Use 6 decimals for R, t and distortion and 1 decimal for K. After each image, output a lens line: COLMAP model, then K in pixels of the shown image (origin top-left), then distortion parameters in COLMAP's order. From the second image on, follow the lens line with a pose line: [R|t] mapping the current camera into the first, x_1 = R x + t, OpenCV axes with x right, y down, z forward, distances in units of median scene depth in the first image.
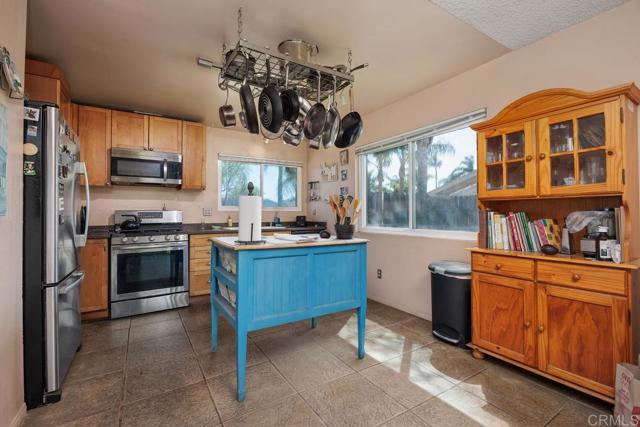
lens RADIAL K [[283.0, 0, 320.0], [0, 283.0, 213.5], [0, 0, 1]] dist [-0.000034, 0.000038]
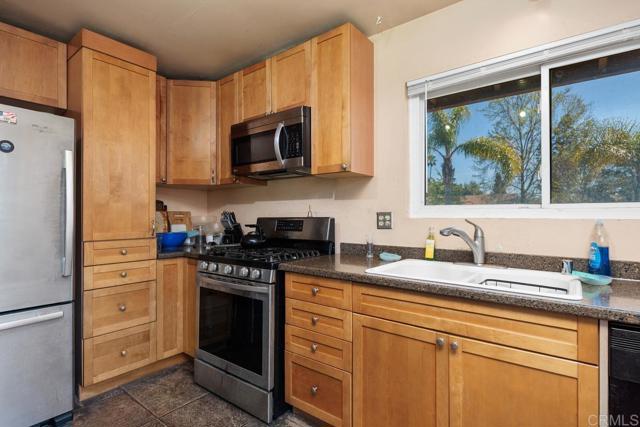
lens RADIAL K [[321.1, 0, 320.0], [0, 321.1, 213.5], [0, 0, 1]] dist [0.000151, 0.000026]
pose [[0.337239, 0.001155, -0.941419, 0.063601], [0.001167, 0.999998, 0.001645, -0.021104], [0.941419, -0.001654, 0.337237, 0.896440]]
